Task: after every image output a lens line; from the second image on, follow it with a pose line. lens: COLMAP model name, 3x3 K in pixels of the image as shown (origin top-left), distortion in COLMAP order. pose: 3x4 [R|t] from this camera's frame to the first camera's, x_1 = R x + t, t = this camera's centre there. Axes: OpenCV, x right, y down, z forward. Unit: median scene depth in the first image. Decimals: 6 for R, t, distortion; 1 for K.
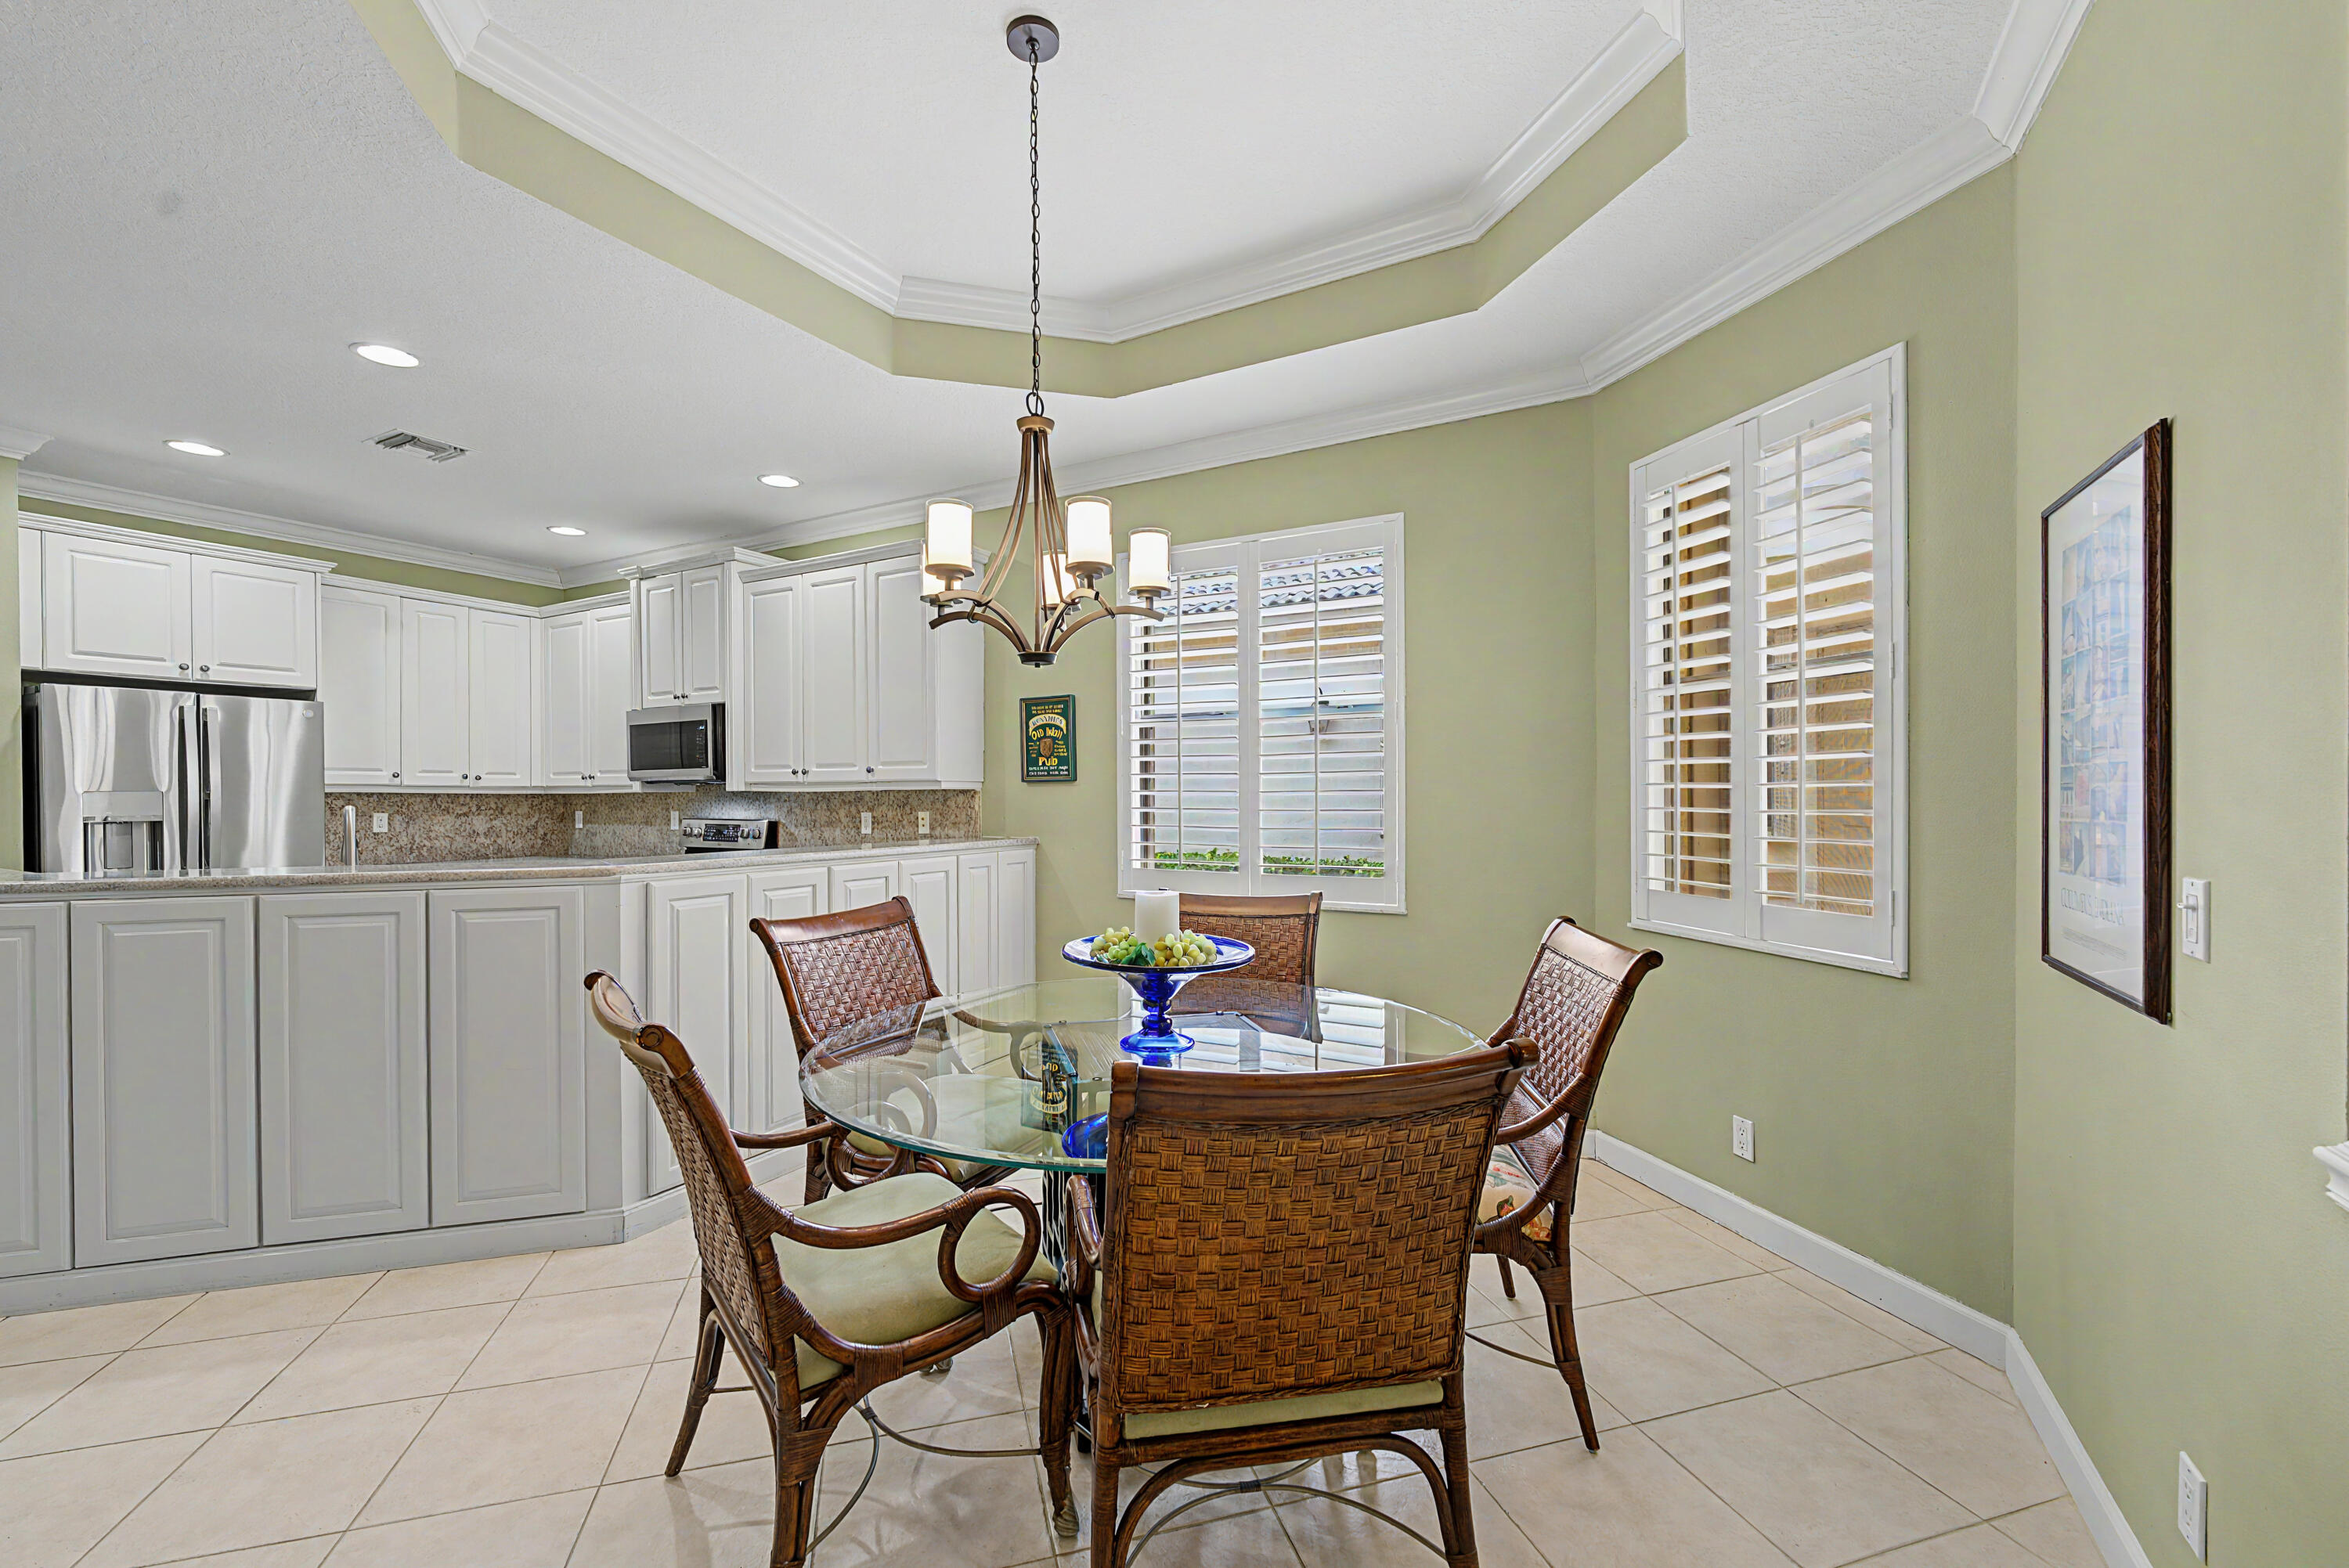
lens RADIAL K [[953.9, 0, 1180.0], [0, 953.9, 791.7], [0, 0, 1]] dist [-0.000073, 0.000178]
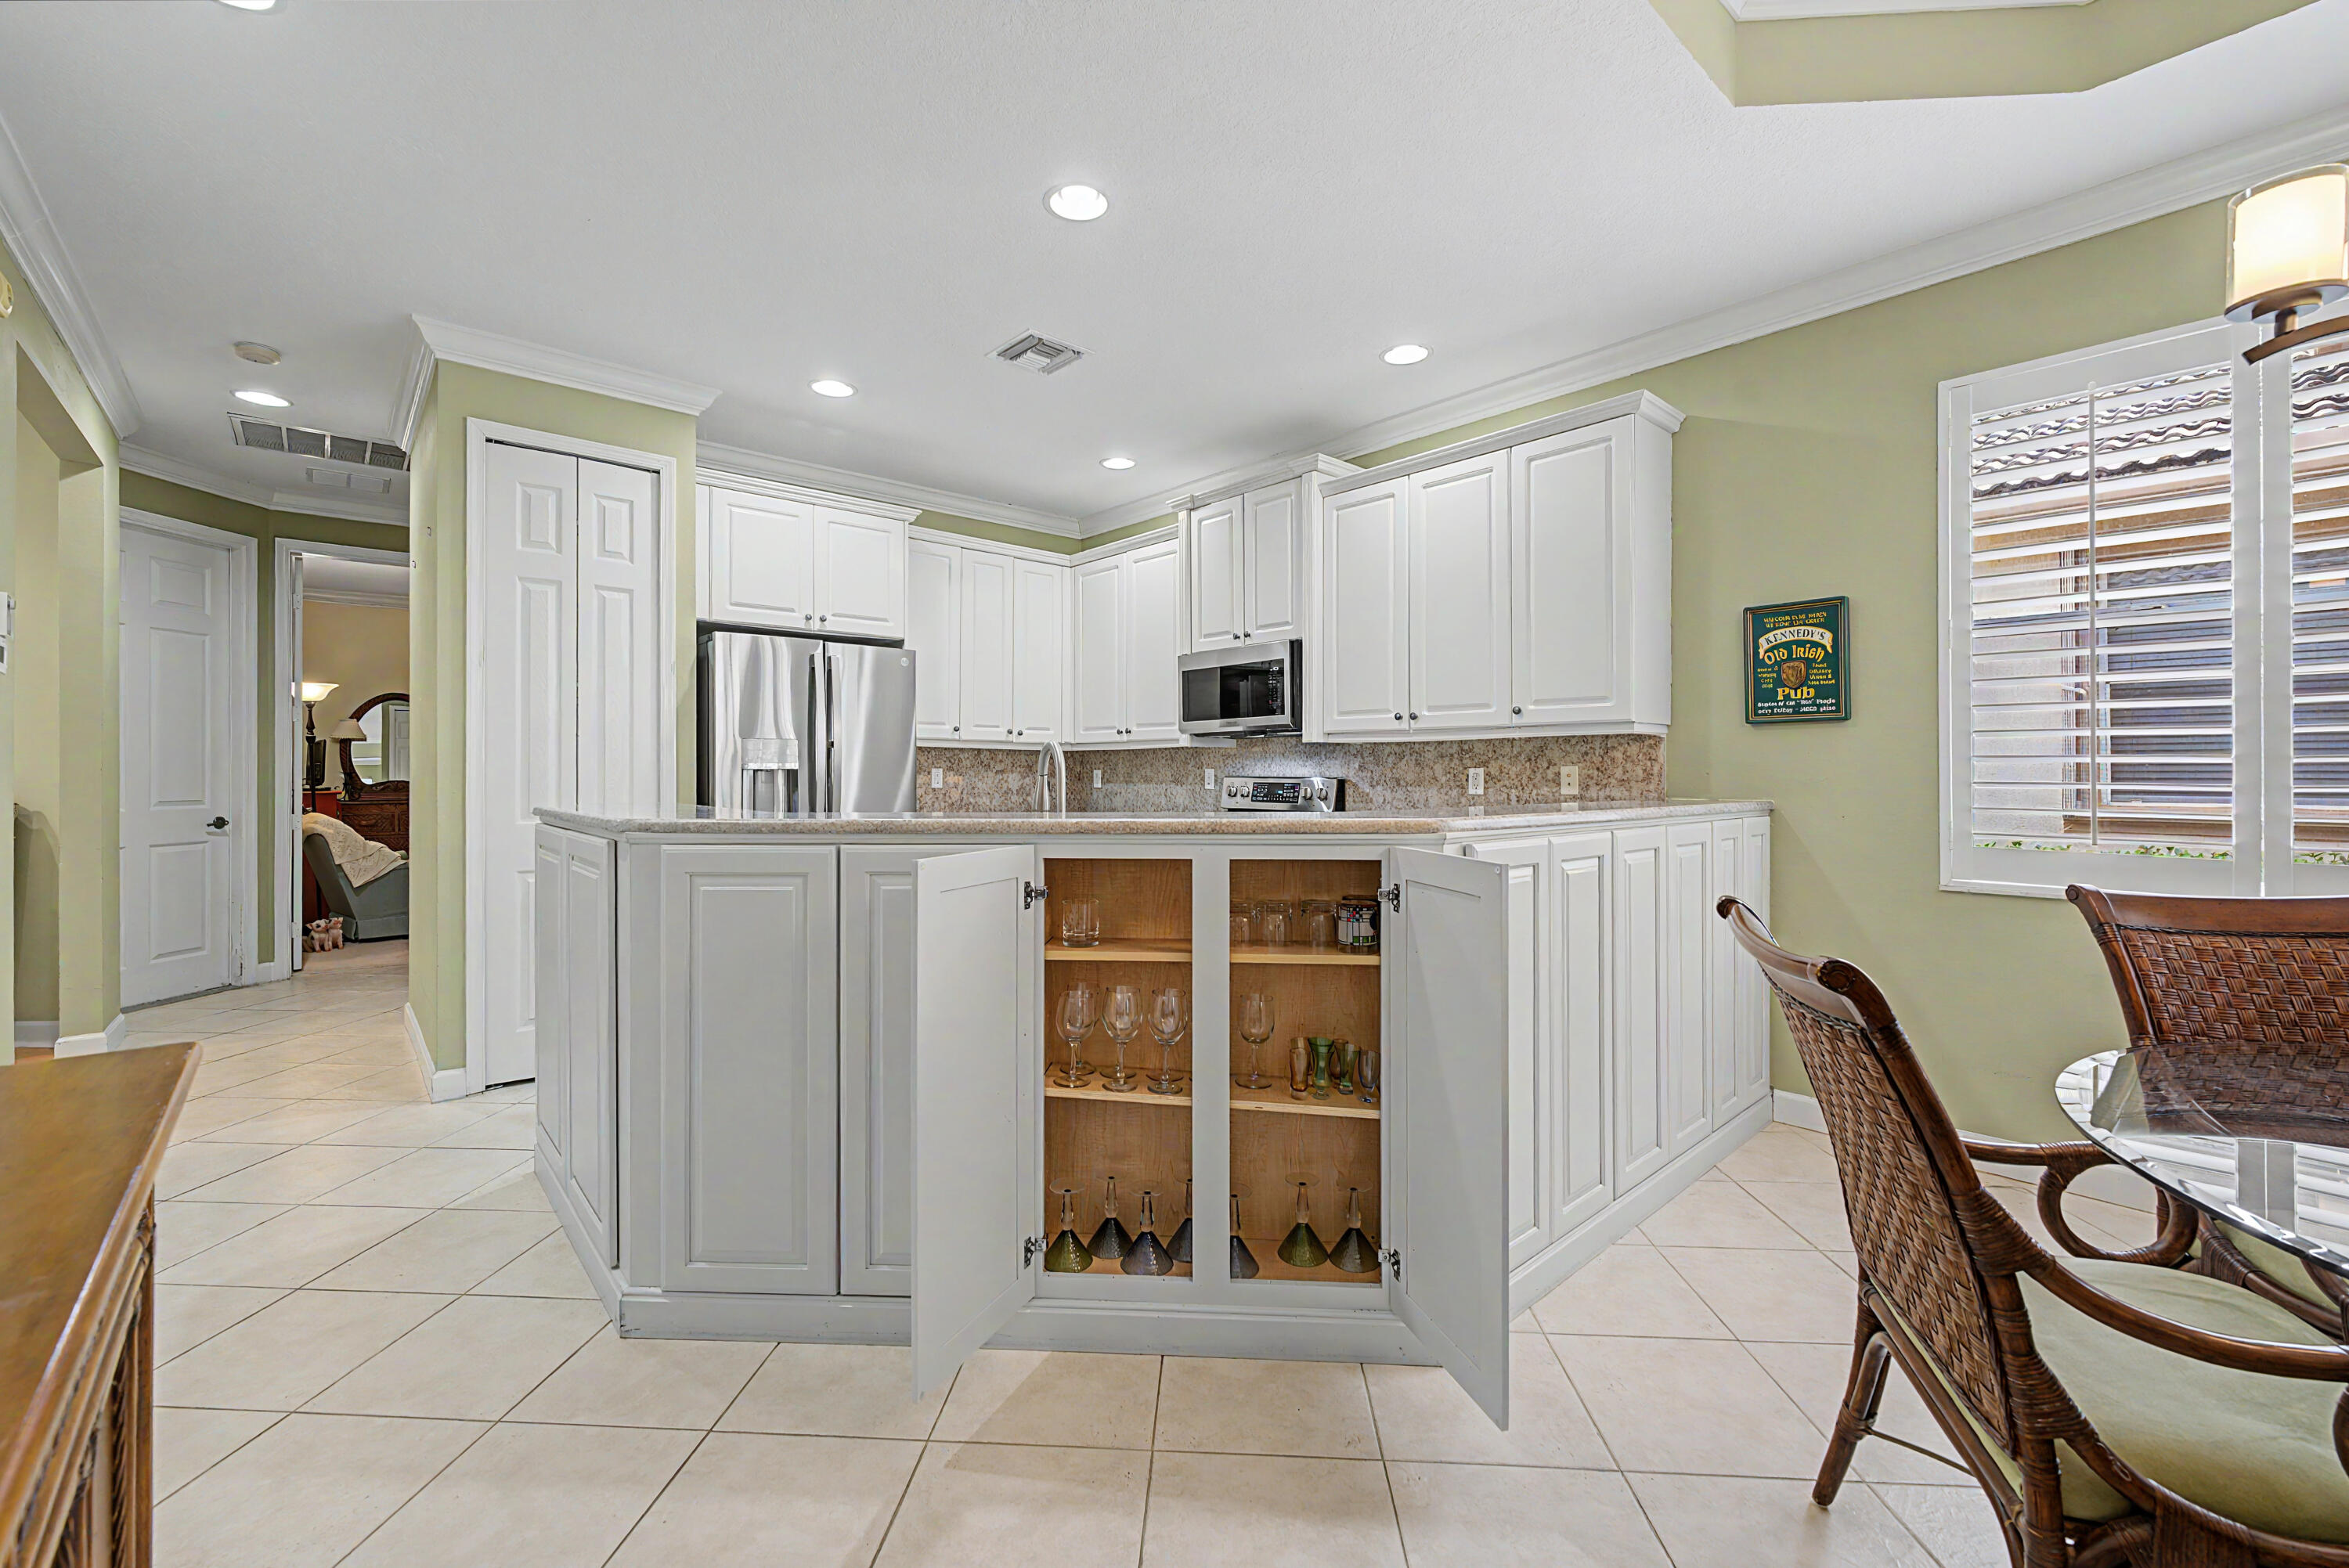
lens RADIAL K [[971.1, 0, 1175.9], [0, 971.1, 765.4], [0, 0, 1]] dist [0.013747, -0.006515]
pose [[0.941000, 0.003703, -0.338386, -0.290510], [-0.004798, 0.999986, -0.002399, 0.022904], [0.338372, 0.003881, 0.941004, 0.144383]]
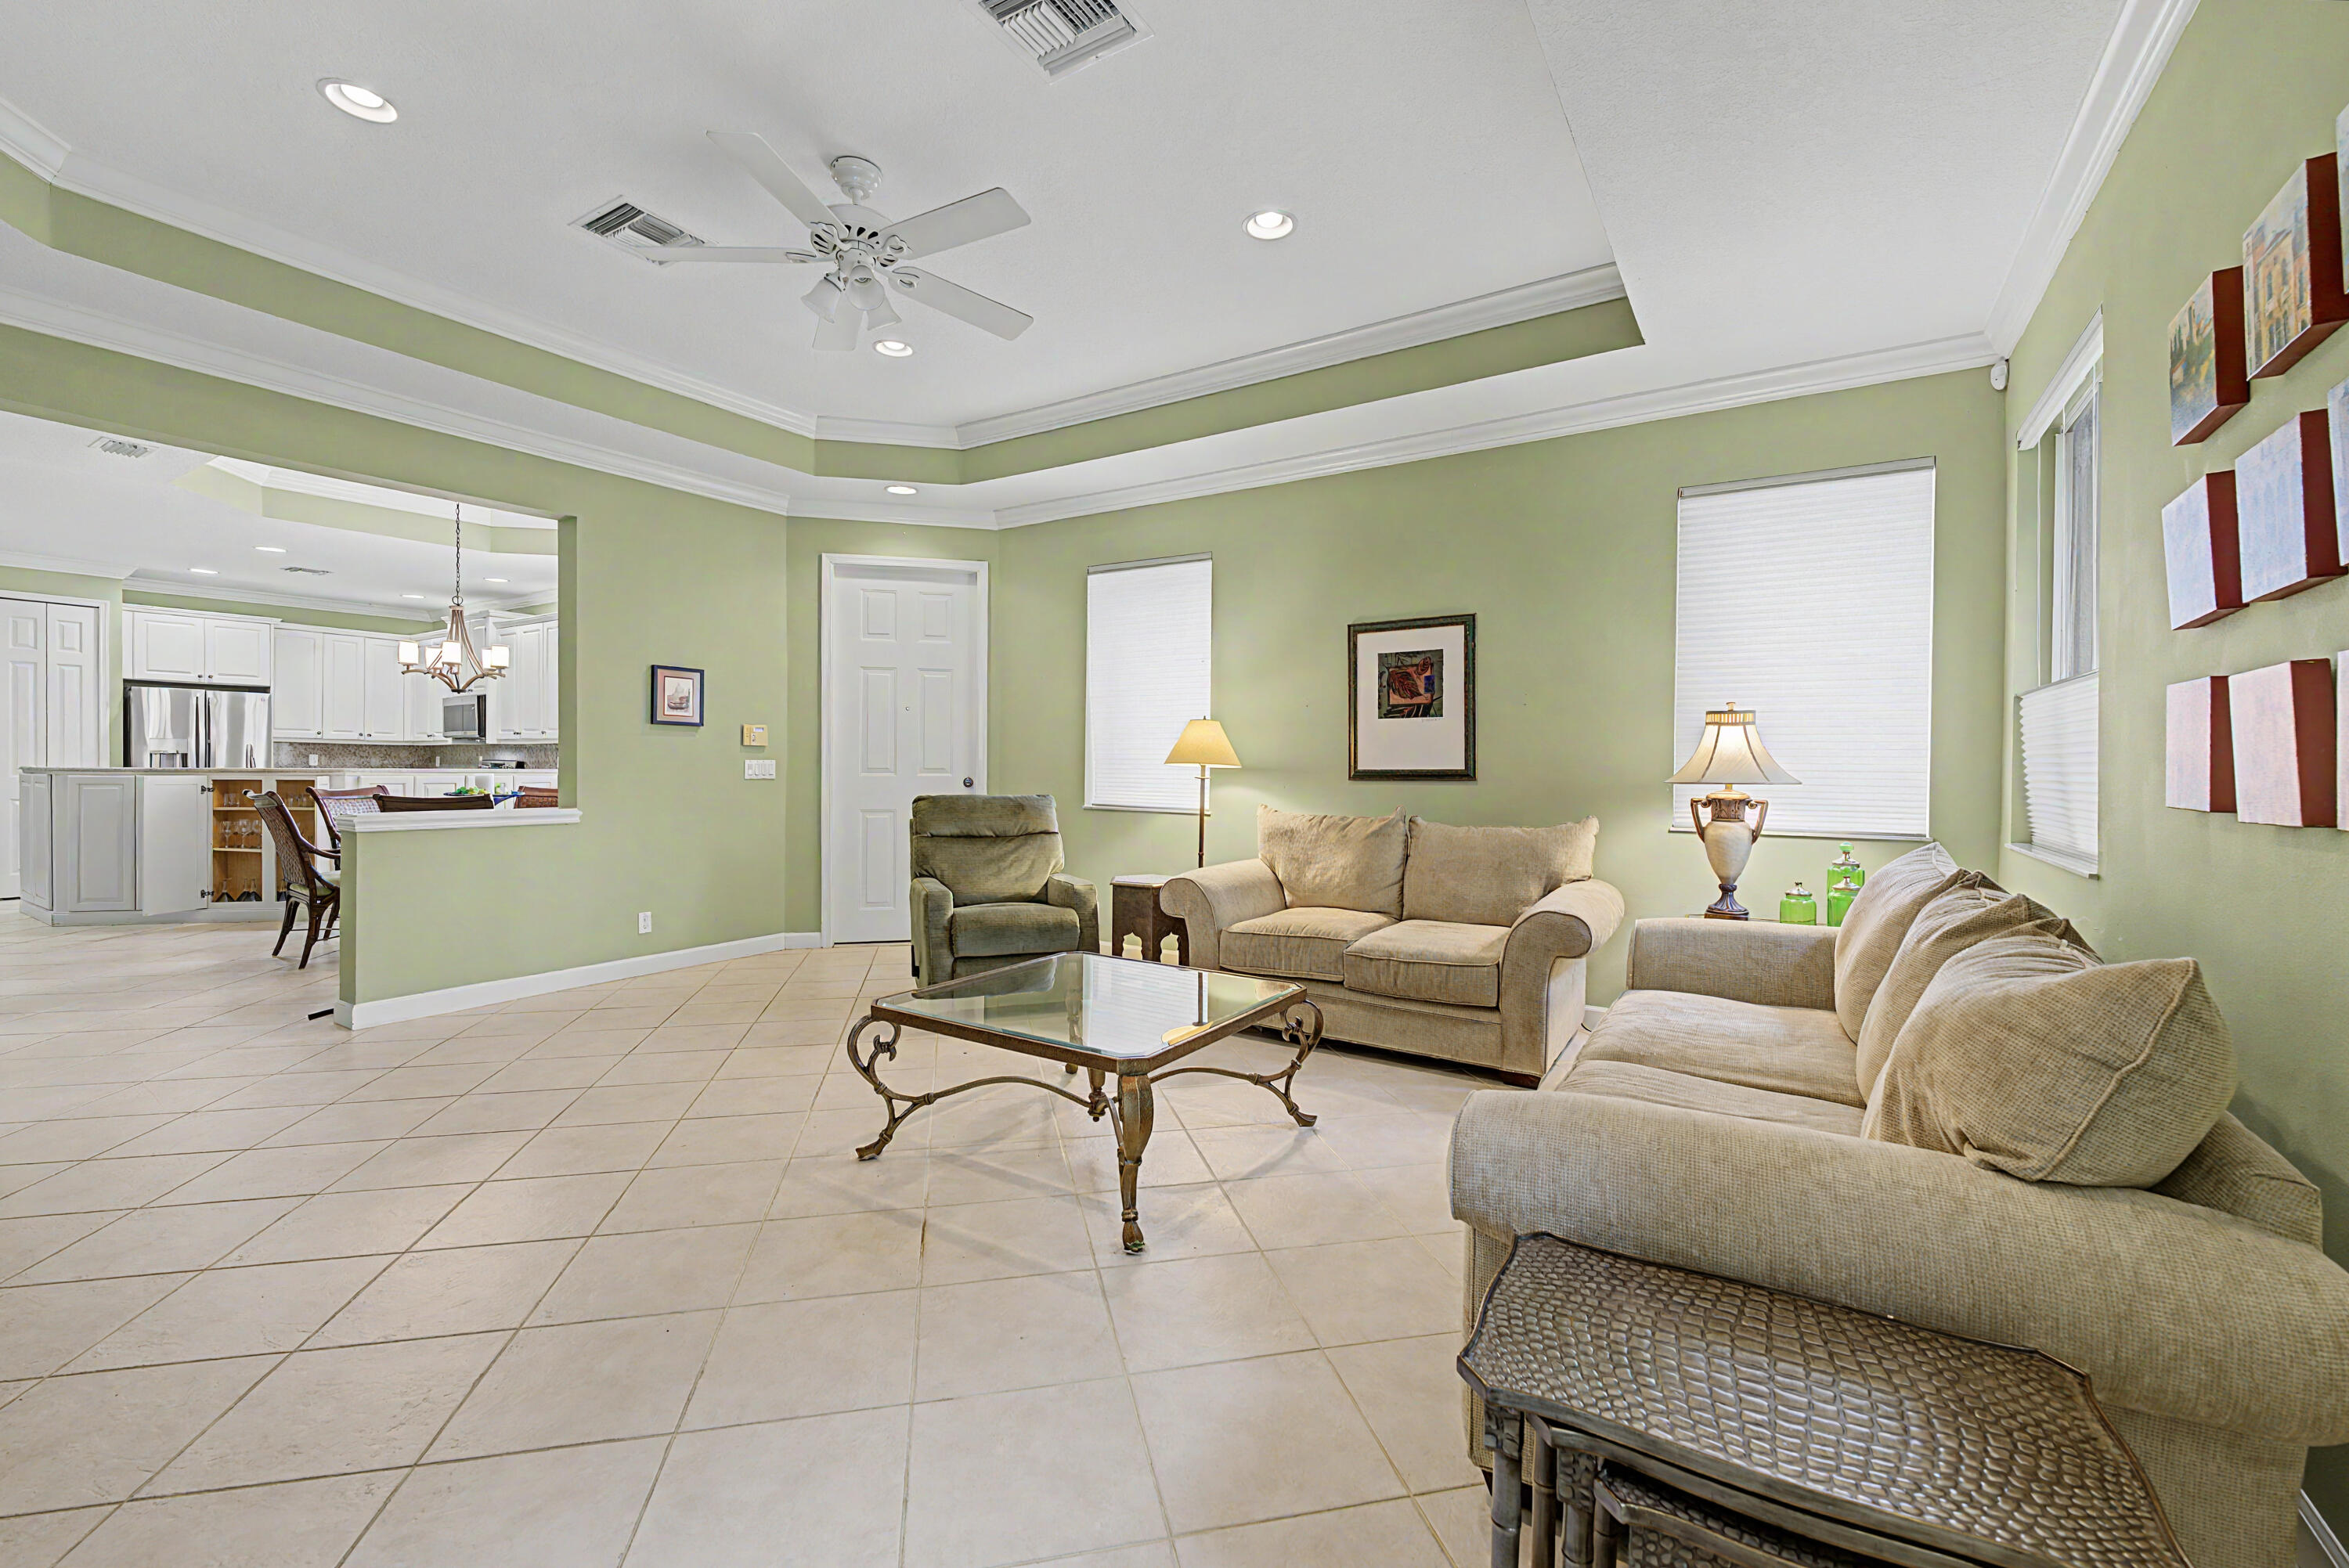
lens RADIAL K [[971.1, 0, 1175.9], [0, 971.1, 765.4], [0, 0, 1]] dist [0.013747, -0.006515]
pose [[0.998072, 0.012256, -0.060844, 0.955572], [-0.012240, 0.999925, 0.000642, 0.024172], [0.060847, 0.000104, 0.998147, -0.781325]]
